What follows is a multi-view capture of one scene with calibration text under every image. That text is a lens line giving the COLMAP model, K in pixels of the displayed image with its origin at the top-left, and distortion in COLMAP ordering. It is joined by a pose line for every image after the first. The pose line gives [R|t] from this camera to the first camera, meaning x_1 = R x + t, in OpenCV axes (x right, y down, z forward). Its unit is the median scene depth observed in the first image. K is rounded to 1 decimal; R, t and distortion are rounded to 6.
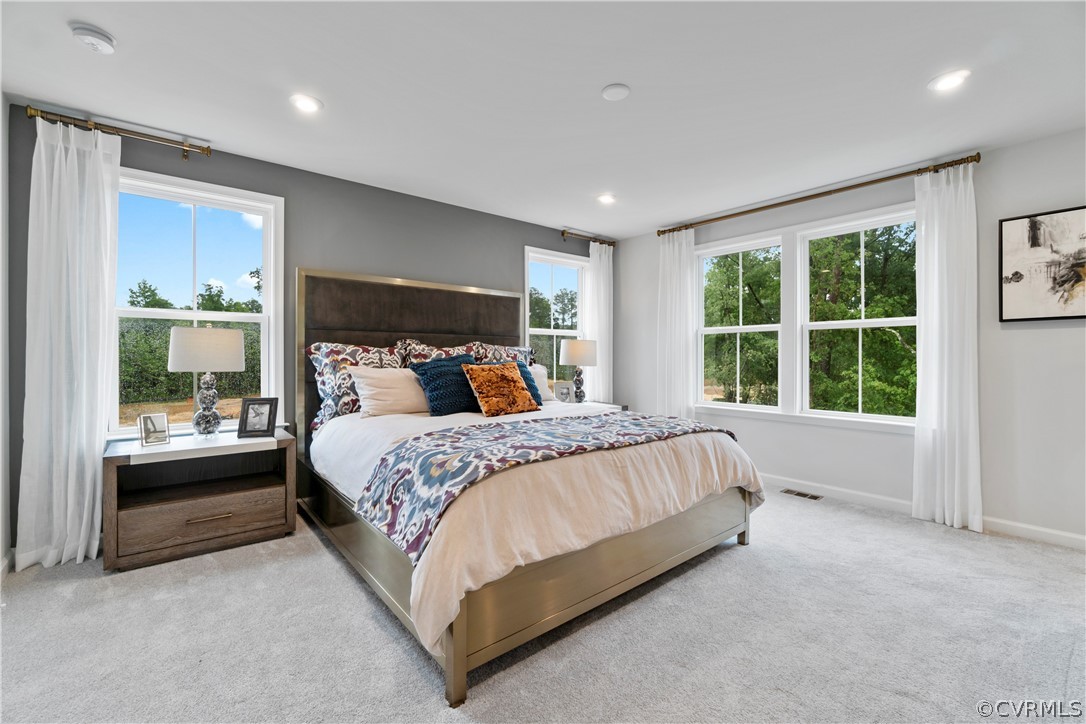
lens RADIAL K [[466.7, 0, 543.0], [0, 466.7, 362.0], [0, 0, 1]] dist [-0.001759, 0.000019]
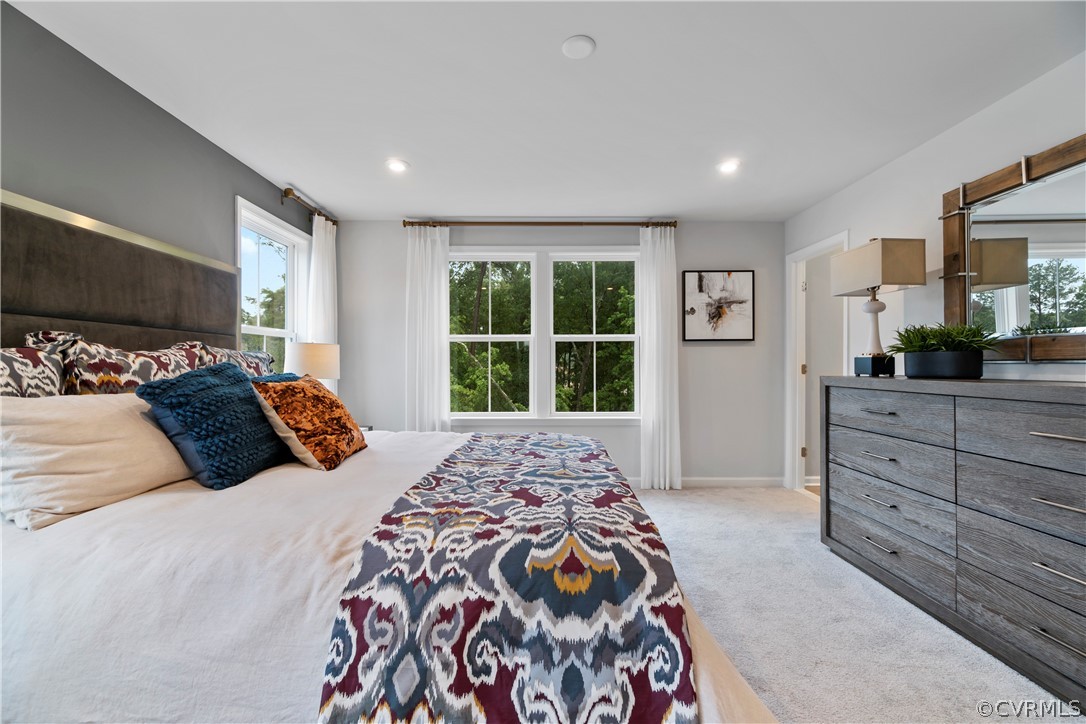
lens RADIAL K [[457.6, 0, 599.0], [0, 457.6, 367.0], [0, 0, 1]] dist [-0.003101, -0.000284]
pose [[0.641712, -0.006251, 0.766920, -0.265736], [0.011679, 0.999930, -0.001622, -0.005795], [-0.766857, 0.009998, 0.641740, 0.274784]]
